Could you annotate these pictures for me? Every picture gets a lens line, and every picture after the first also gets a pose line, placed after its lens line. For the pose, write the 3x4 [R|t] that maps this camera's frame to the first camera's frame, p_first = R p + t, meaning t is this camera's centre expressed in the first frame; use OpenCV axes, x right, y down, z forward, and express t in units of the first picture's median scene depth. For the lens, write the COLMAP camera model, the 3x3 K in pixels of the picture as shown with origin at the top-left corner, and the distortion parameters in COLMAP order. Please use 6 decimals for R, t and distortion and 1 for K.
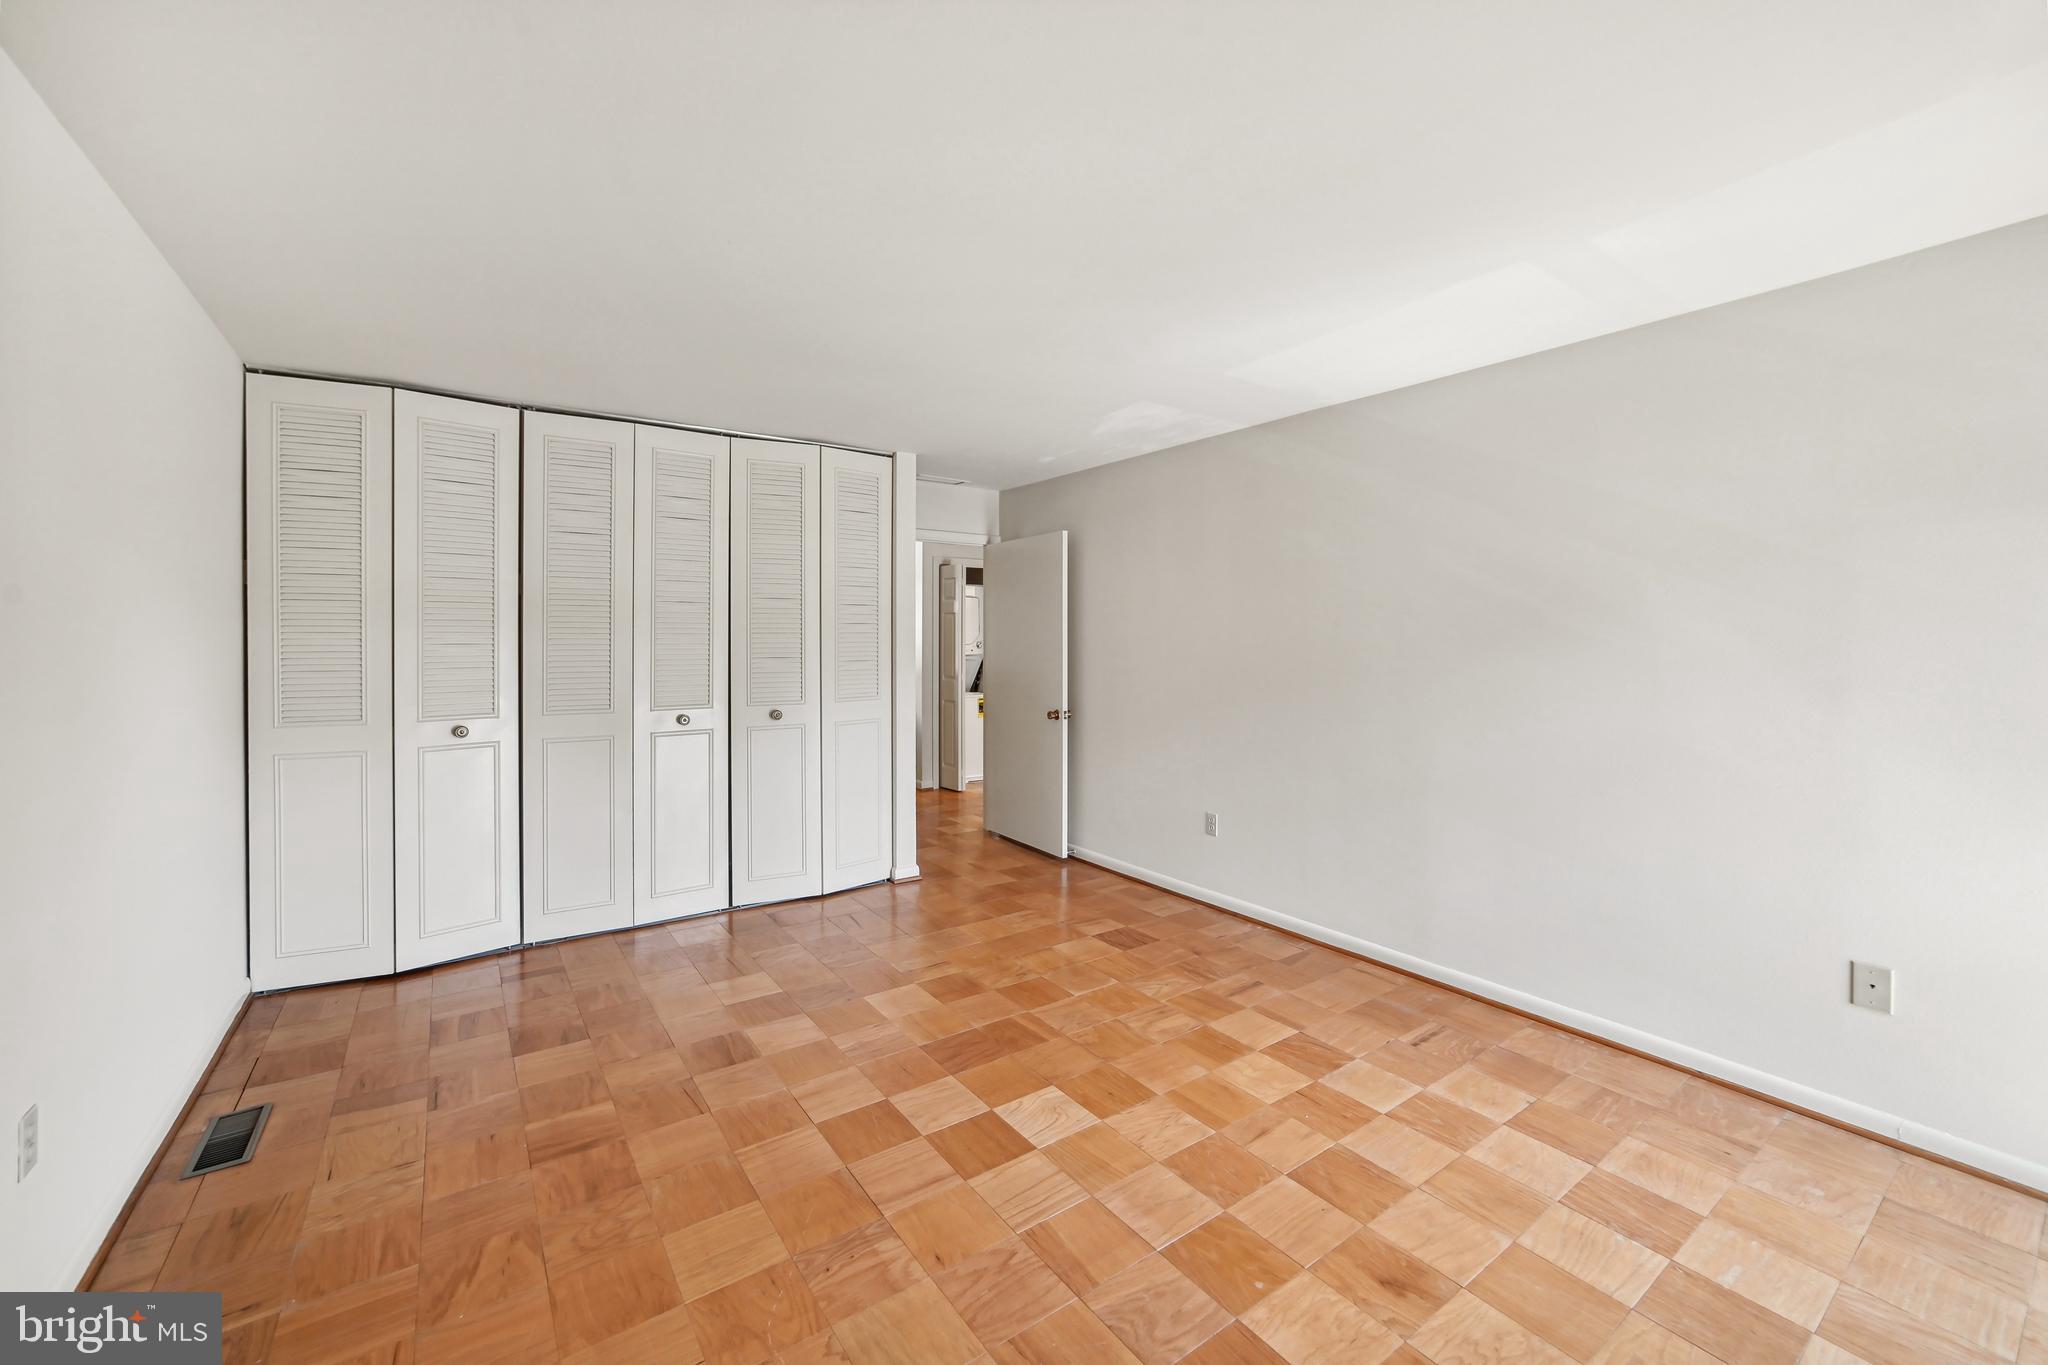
lens RADIAL K [[823.7, 0, 1010.9], [0, 823.7, 679.1], [0, 0, 1]] dist [-0.031223, 0.011972]
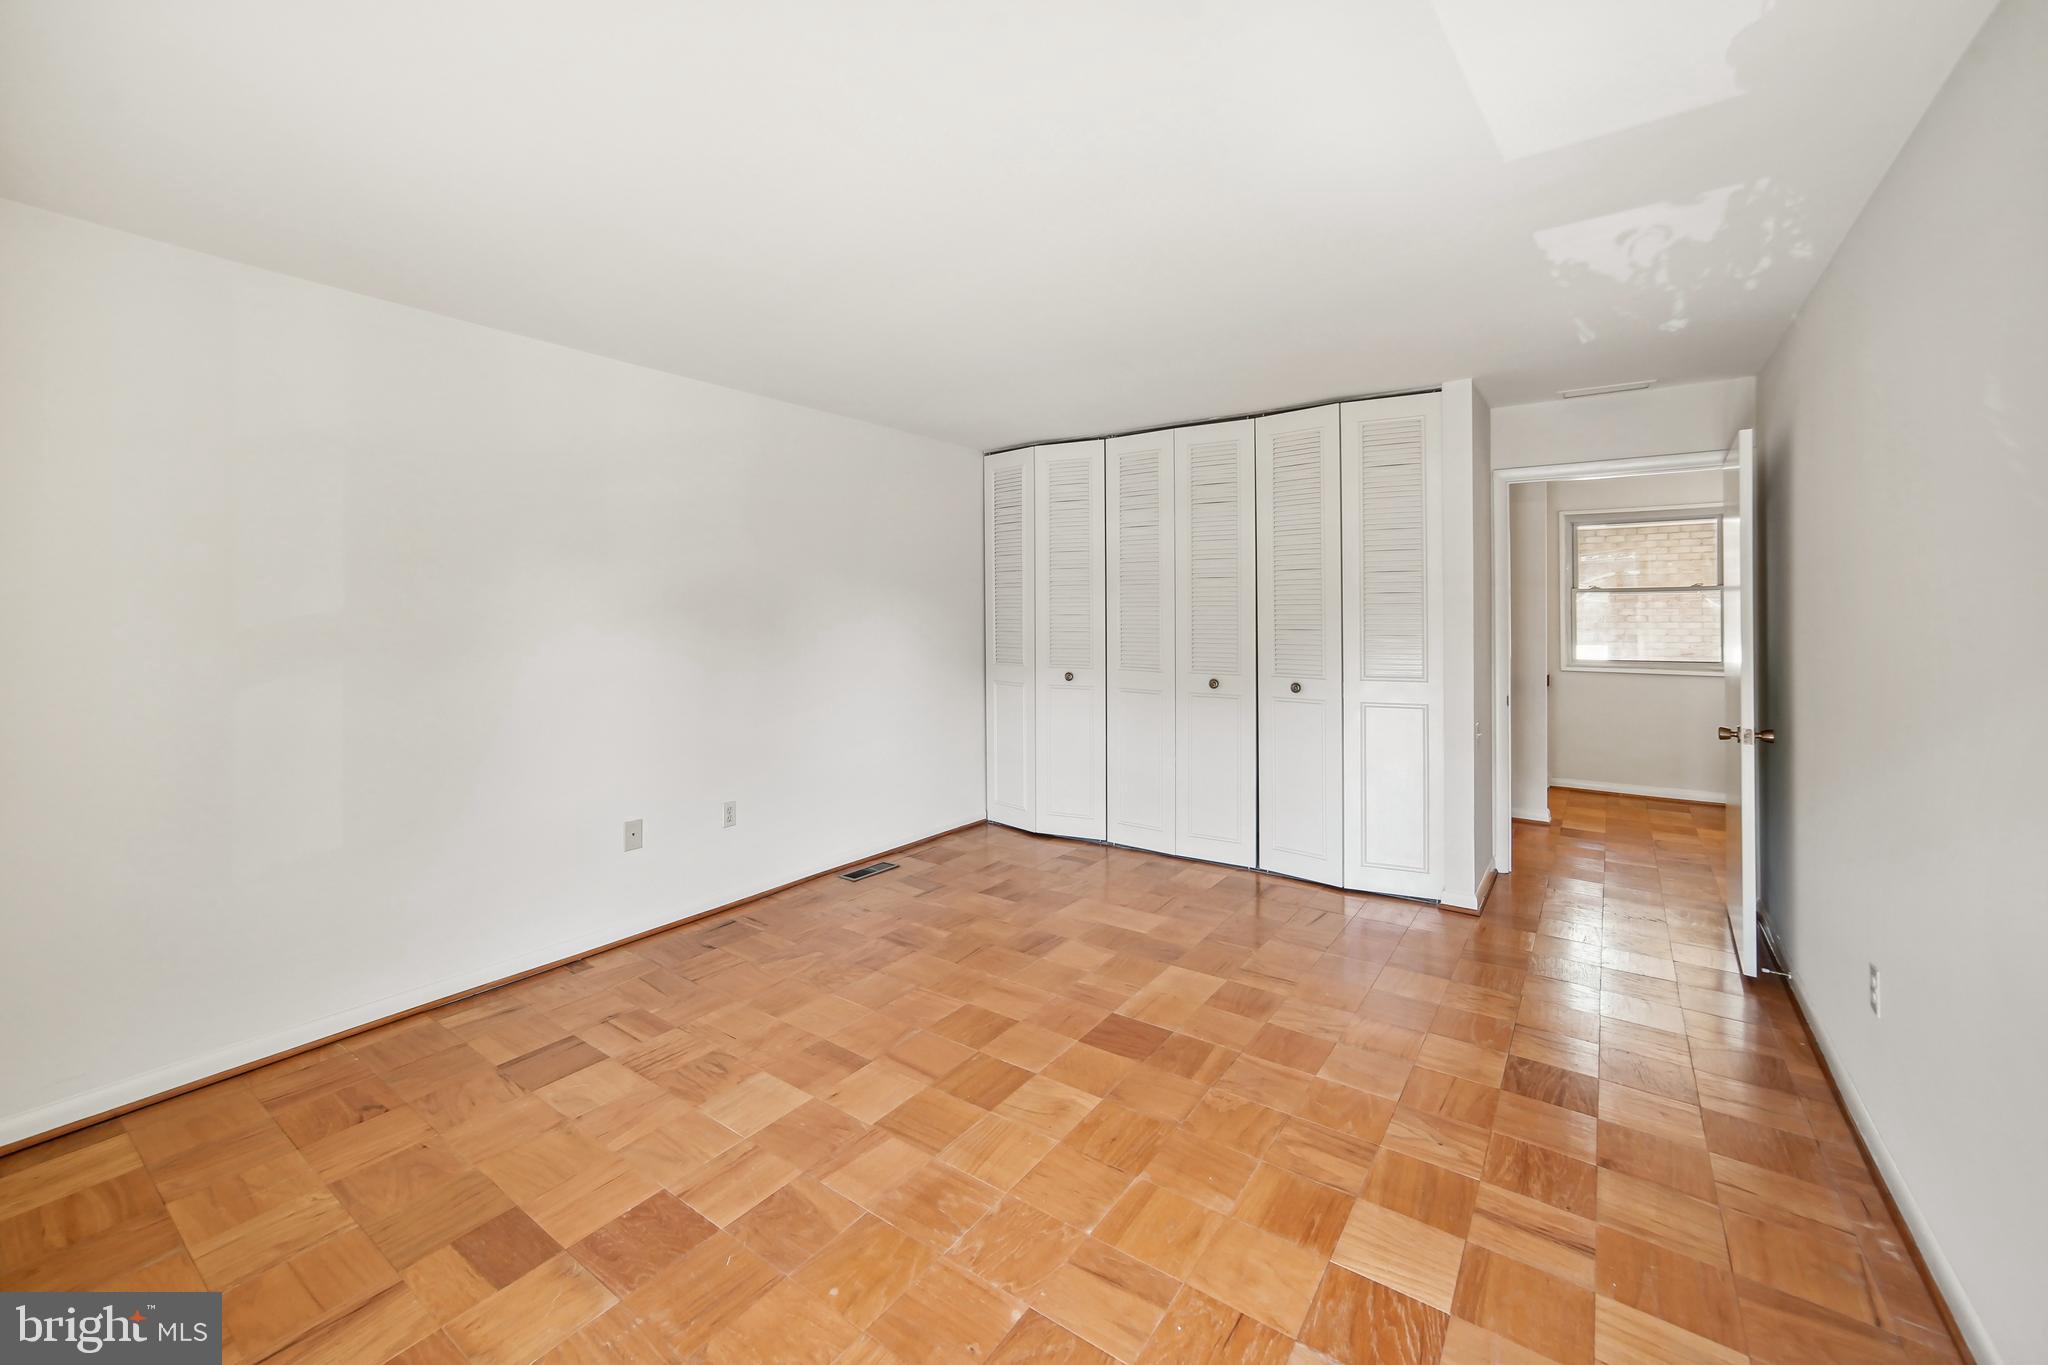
lens RADIAL K [[812.5, 0, 1018.5], [0, 812.5, 646.2], [0, 0, 1]] dist [-0.037850, 0.022453]
pose [[0.333791, 0.037709, -0.941893, 0.692411], [-0.040043, 0.998865, 0.025800, -0.024169], [0.941796, 0.029105, 0.334922, 0.485272]]
